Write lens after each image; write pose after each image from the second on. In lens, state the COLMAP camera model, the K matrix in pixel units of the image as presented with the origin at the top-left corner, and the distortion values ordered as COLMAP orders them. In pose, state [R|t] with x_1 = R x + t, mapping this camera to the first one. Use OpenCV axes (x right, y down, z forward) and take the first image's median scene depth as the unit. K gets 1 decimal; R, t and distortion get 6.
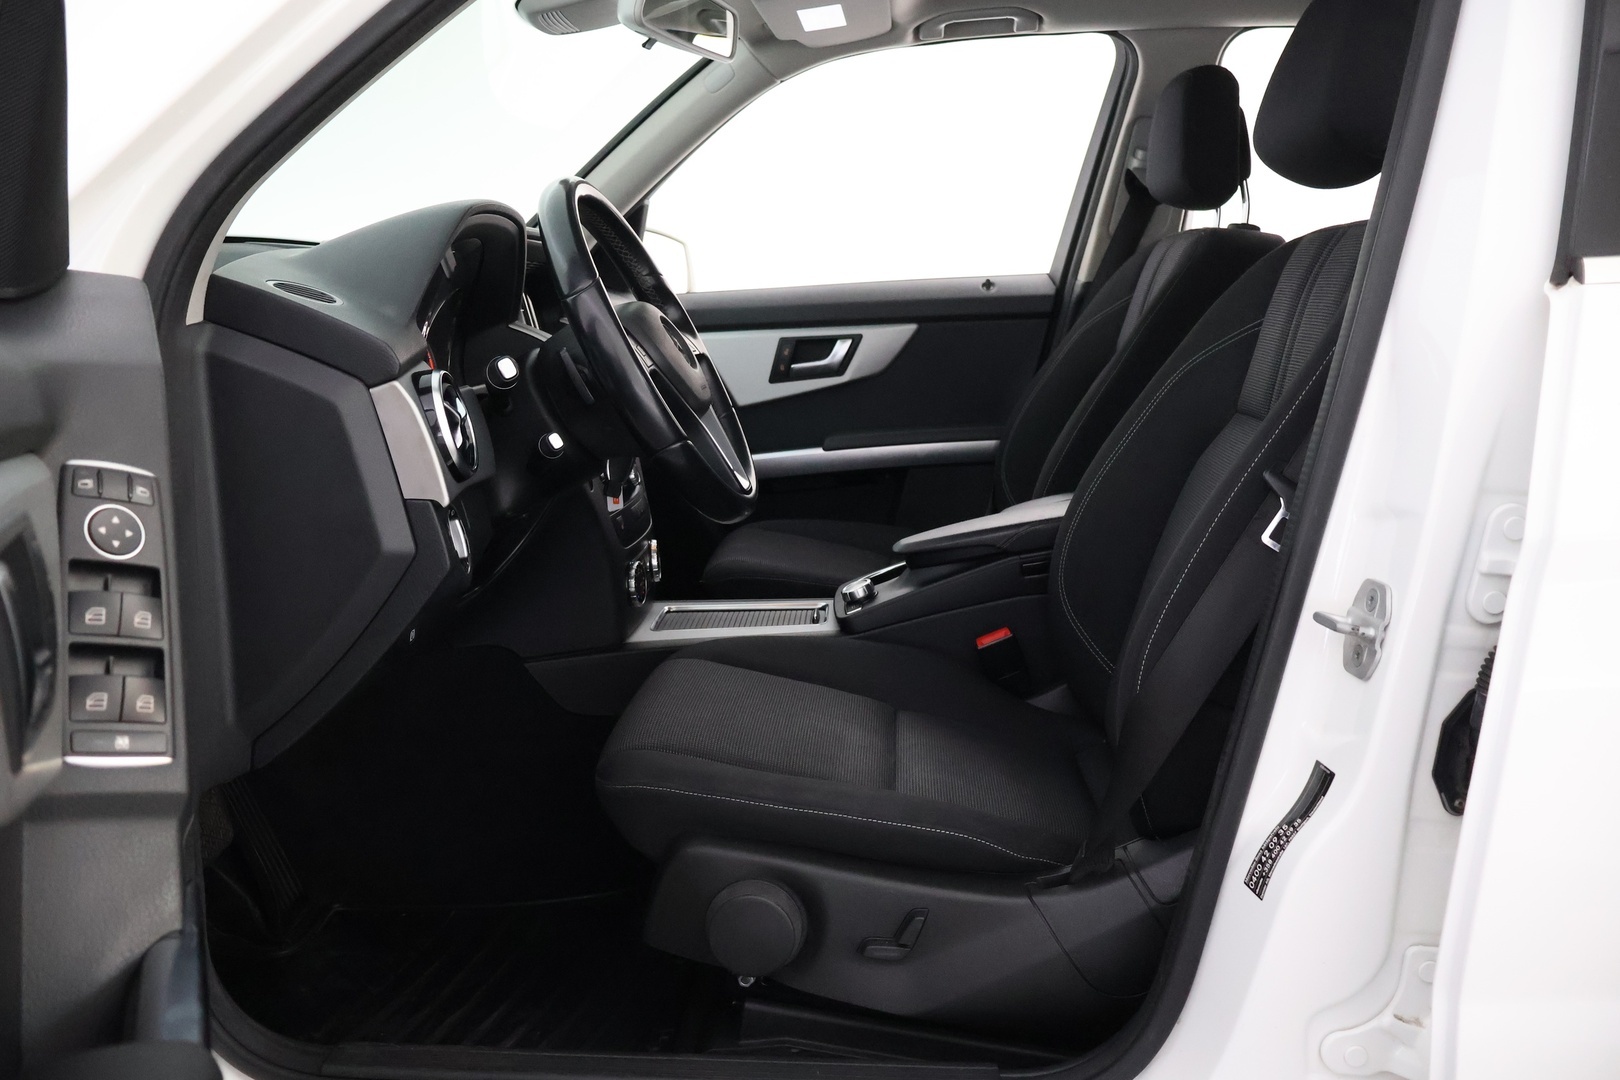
lens RADIAL K [[1376.2, 0, 810.0], [0, 1376.2, 540.0], [0, 0, 1]] dist [0.006503, 0.002670]
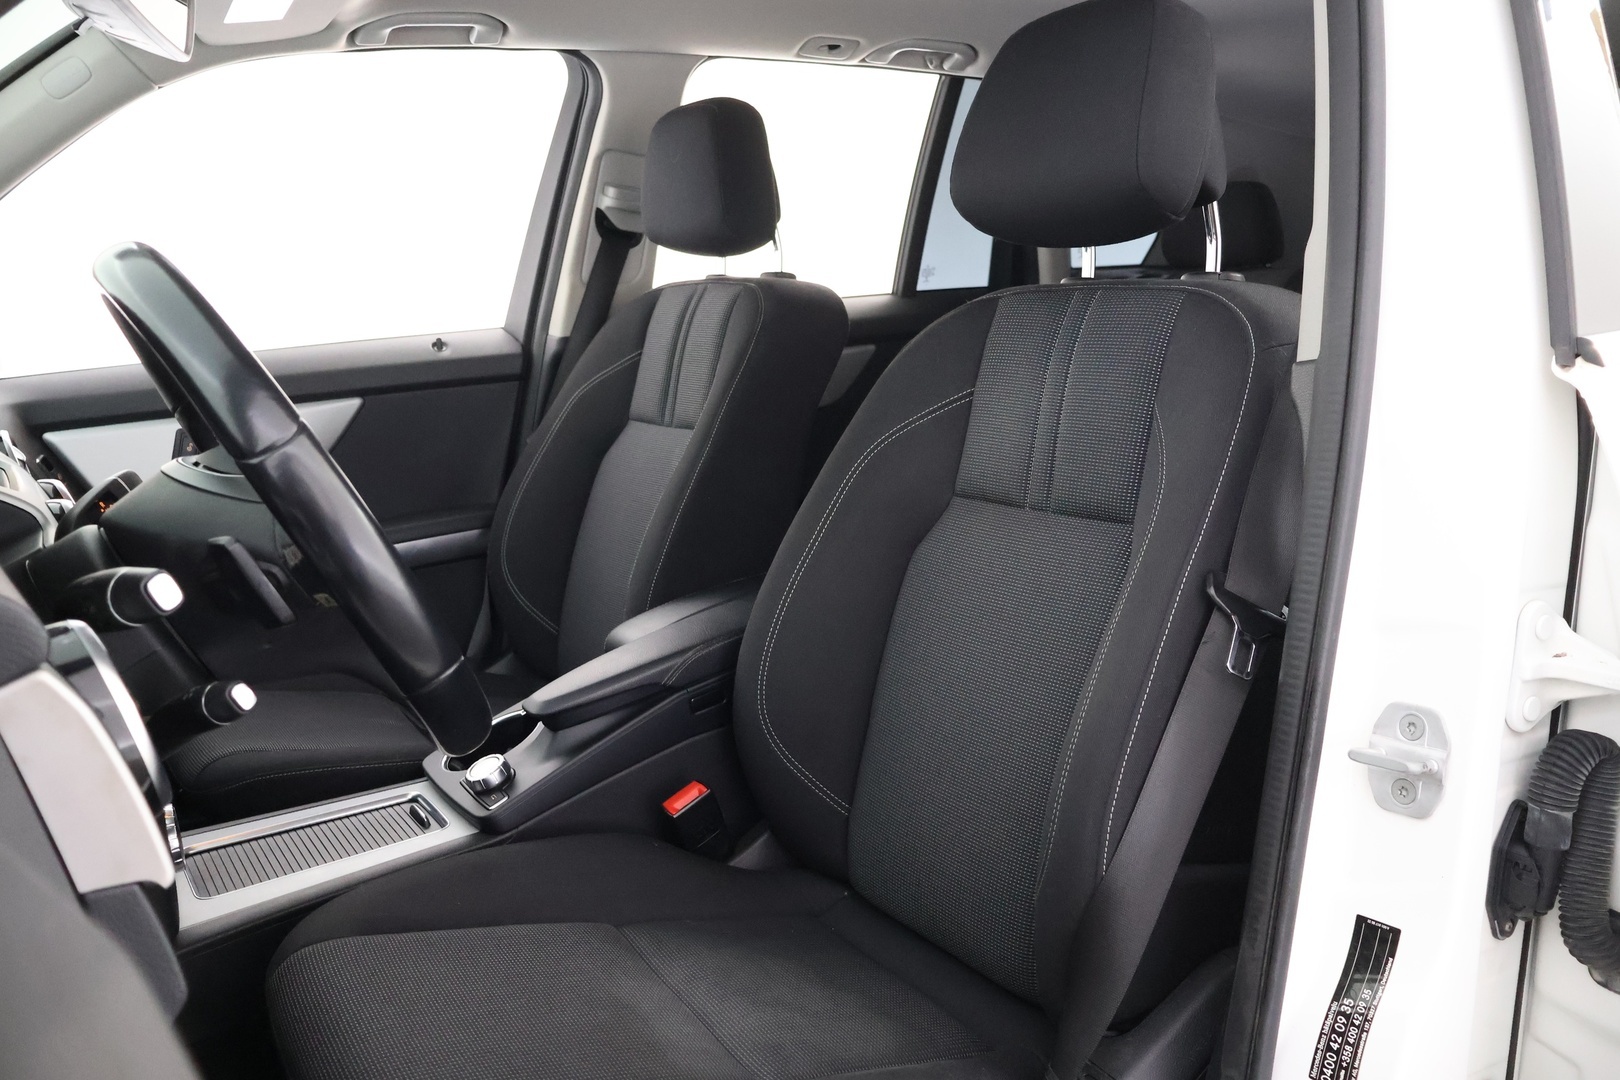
lens RADIAL K [[1361.9, 0, 810.0], [0, 1361.9, 540.0], [0, 0, 1]] dist [-0.000483, 0.009601]
pose [[0.821338, -0.132152, 0.554924, -0.177894], [0.137359, 0.989989, 0.032456, -0.073475], [-0.553658, 0.049567, 0.831268, 0.226279]]
